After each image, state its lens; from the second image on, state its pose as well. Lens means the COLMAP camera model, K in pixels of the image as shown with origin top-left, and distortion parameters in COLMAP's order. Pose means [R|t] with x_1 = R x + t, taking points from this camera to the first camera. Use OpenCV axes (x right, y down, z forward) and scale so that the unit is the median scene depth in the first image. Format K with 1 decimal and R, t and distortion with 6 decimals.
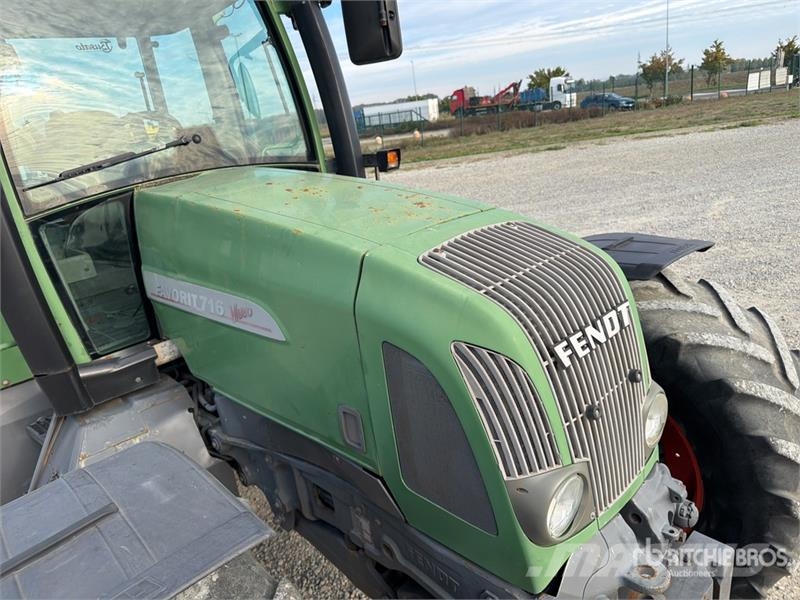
lens RADIAL K [[573.9, 0, 397.5], [0, 573.9, 311.4], [0, 0, 1]] dist [0.008208, -0.004349]
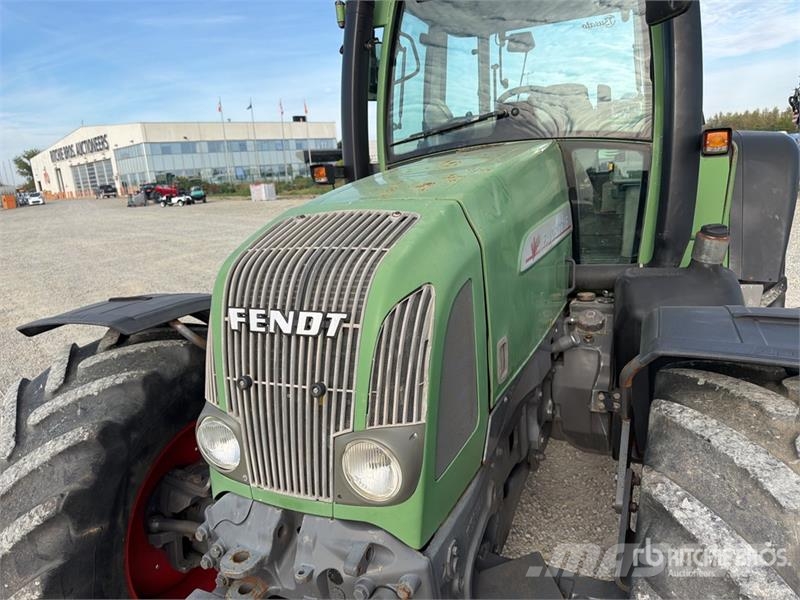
lens RADIAL K [[570.1, 0, 399.3], [0, 570.1, 300.5], [0, 0, 1]] dist [0.058763, -0.077269]
pose [[0.360390, 0.312665, -0.878840, 0.855125], [-0.275501, 0.935799, 0.219954, -0.180955], [0.891189, 0.162853, 0.423392, 0.498610]]
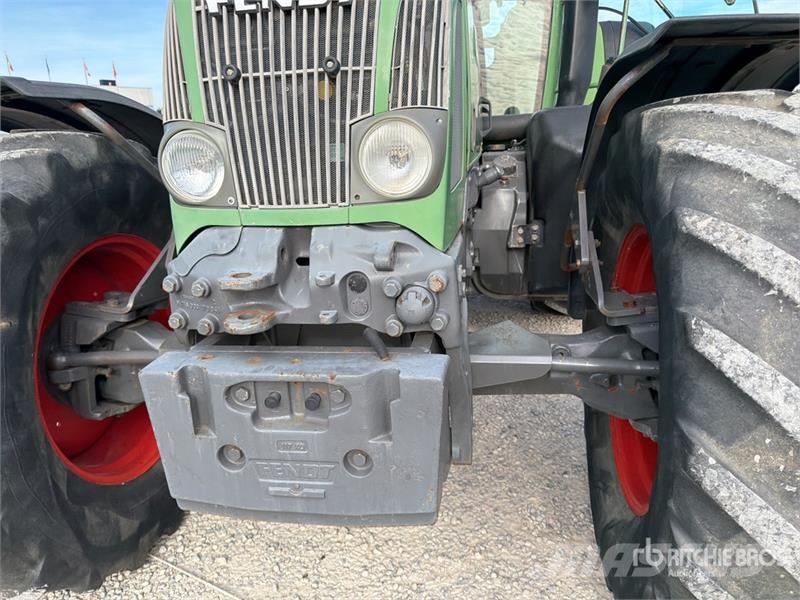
lens RADIAL K [[570.1, 0, 399.3], [0, 570.1, 300.5], [0, 0, 1]] dist [0.058763, -0.077269]
pose [[0.603481, 0.317162, -0.731586, 0.815409], [-0.289387, 0.942051, 0.169690, 0.179990], [0.743011, 0.109307, 0.660293, 0.407489]]
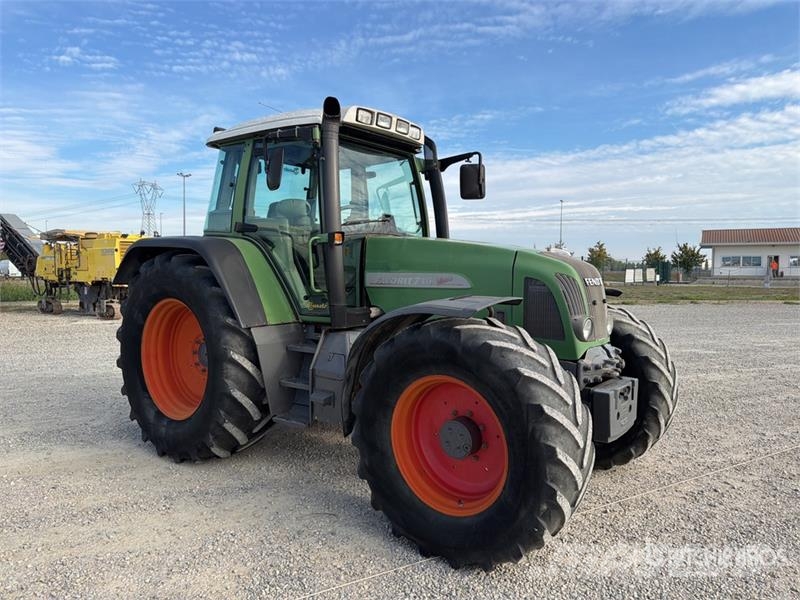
lens RADIAL K [[570.1, 0, 399.3], [0, 570.1, 300.5], [0, 0, 1]] dist [0.058763, -0.077269]
pose [[0.981568, 0.120751, 0.148136, -0.747022], [-0.074582, 0.955675, -0.284820, 0.724206], [-0.175962, 0.268522, 0.947066, -1.133853]]
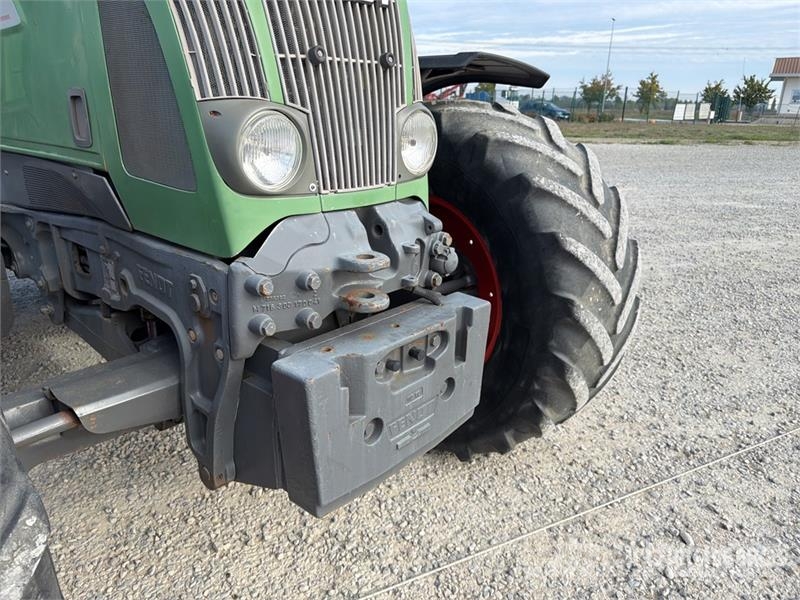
lens RADIAL K [[566.6, 0, 389.8], [0, 566.6, 305.0], [0, 0, 1]] dist [0.066081, -0.076559]
pose [[0.987666, 0.110097, 0.111329, 0.252875], [-0.110446, 0.993877, -0.003051, 0.350038], [-0.110983, -0.009282, 0.993779, 0.070294]]
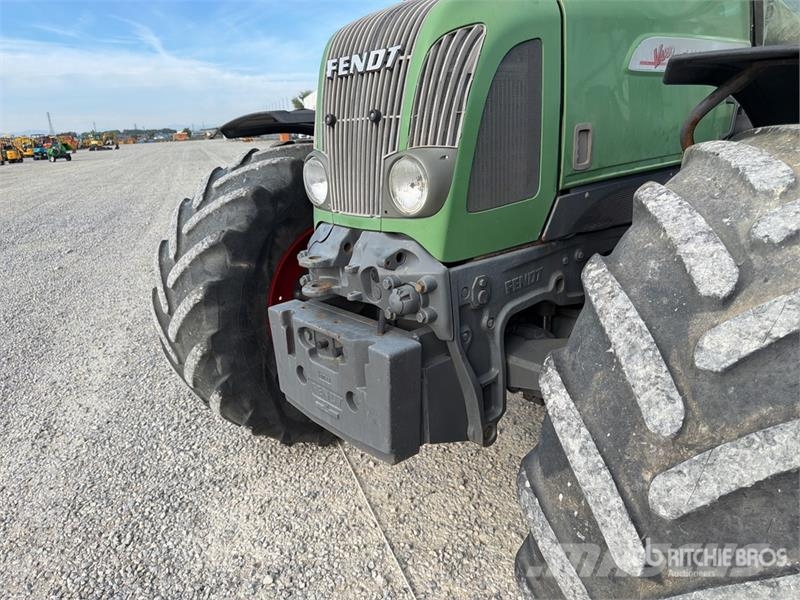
lens RADIAL K [[566.6, 0, 389.8], [0, 566.6, 305.0], [0, 0, 1]] dist [0.066081, -0.076559]
pose [[-0.050978, 0.419438, -0.906352, 1.088893], [-0.267590, 0.868612, 0.417023, -0.024962], [0.962183, 0.263790, 0.067958, 0.738611]]
